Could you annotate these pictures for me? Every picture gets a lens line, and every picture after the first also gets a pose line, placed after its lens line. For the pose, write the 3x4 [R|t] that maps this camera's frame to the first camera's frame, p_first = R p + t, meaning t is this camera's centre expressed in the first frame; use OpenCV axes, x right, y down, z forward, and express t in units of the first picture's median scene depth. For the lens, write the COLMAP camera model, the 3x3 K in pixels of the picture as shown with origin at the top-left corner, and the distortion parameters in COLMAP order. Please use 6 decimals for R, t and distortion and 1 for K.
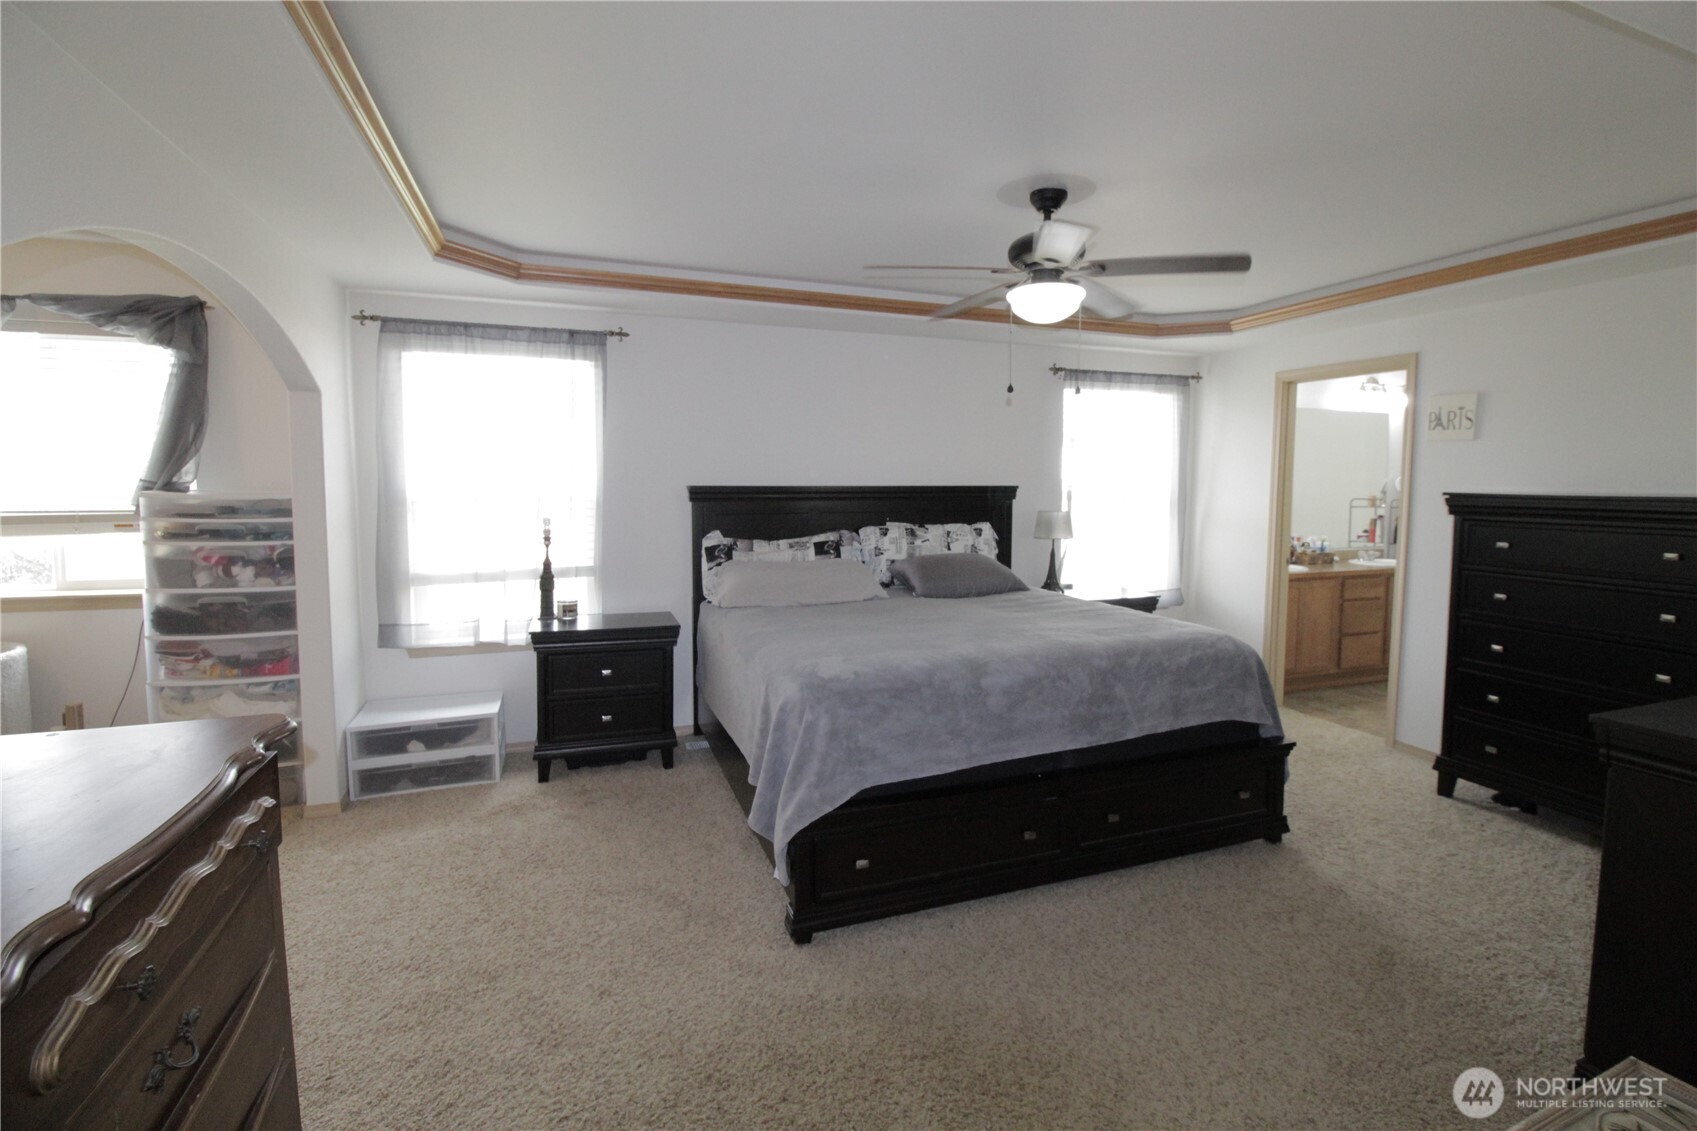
lens RADIAL K [[797.6, 0, 861.9], [0, 797.6, 538.6], [0, 0, 1]] dist [-0.002271, -0.000807]
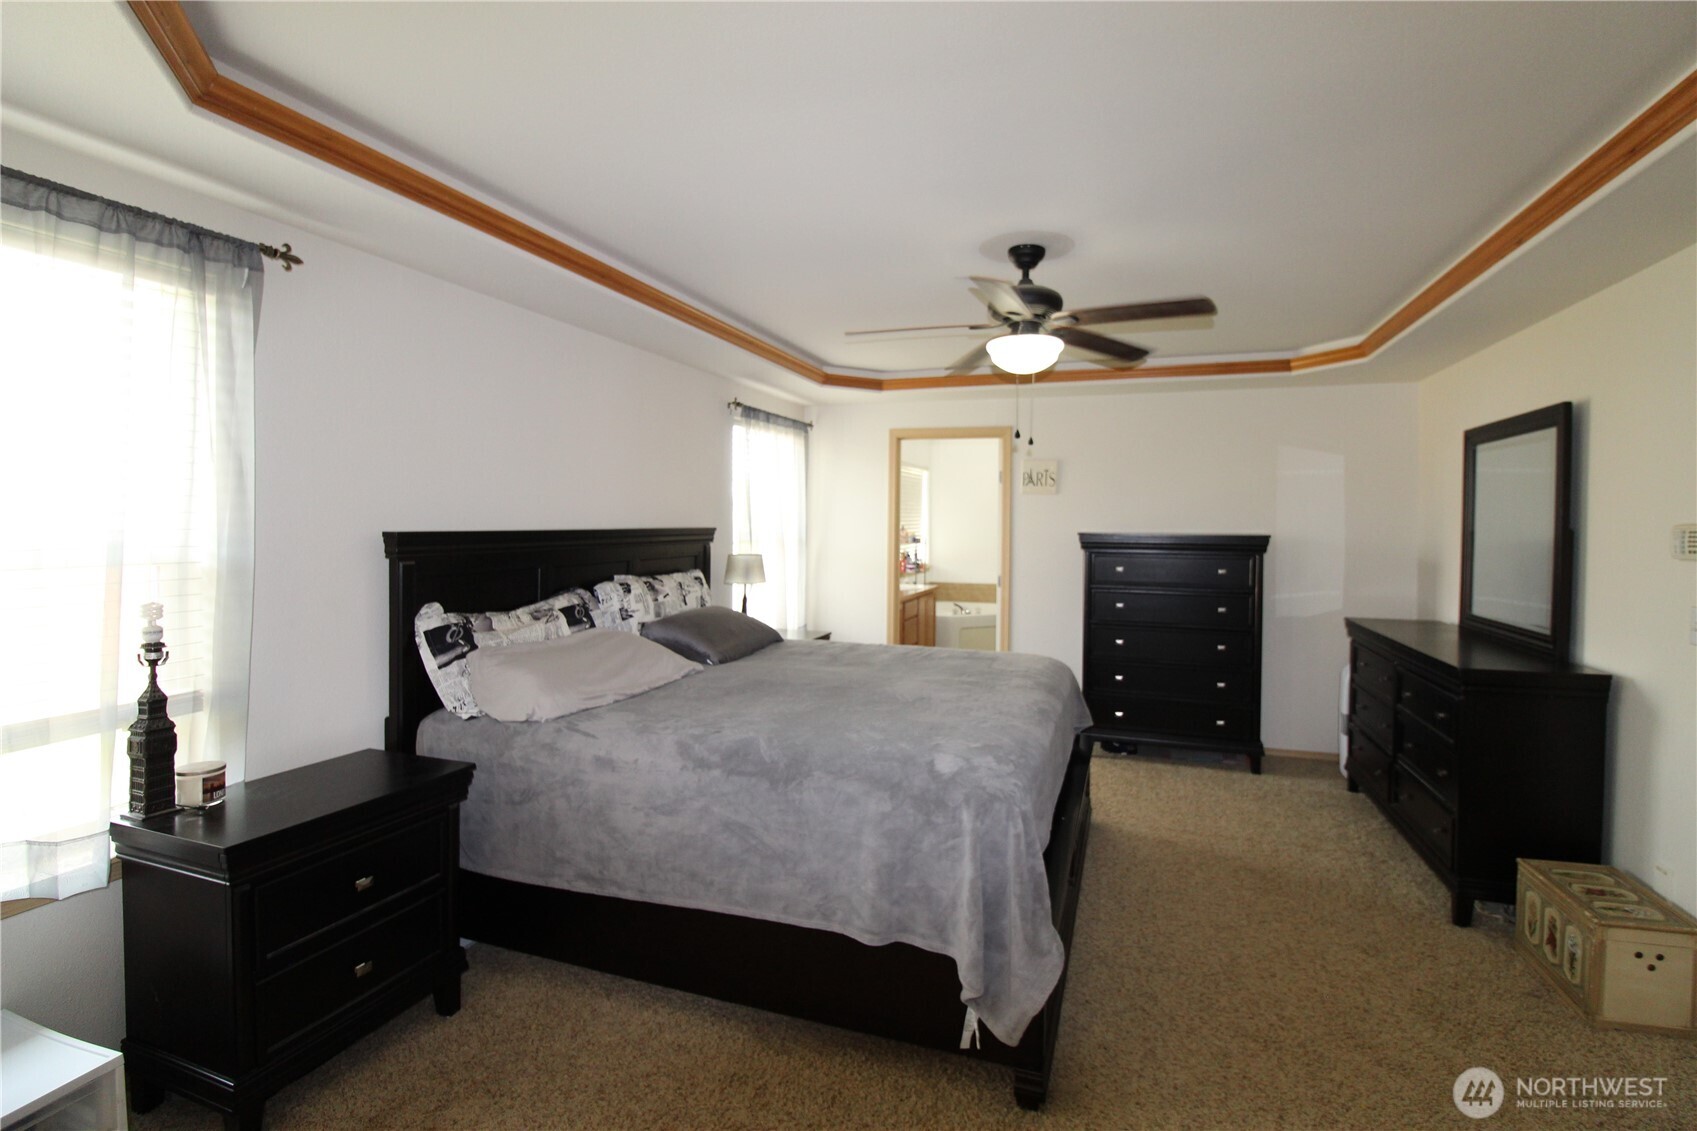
lens RADIAL K [[797.6, 0, 861.9], [0, 797.6, 538.6], [0, 0, 1]] dist [-0.002271, -0.000807]
pose [[0.632824, -0.016449, 0.774121, -0.451762], [0.048330, 0.998664, -0.018288, -0.032945], [-0.772786, 0.048986, 0.632773, 0.339960]]
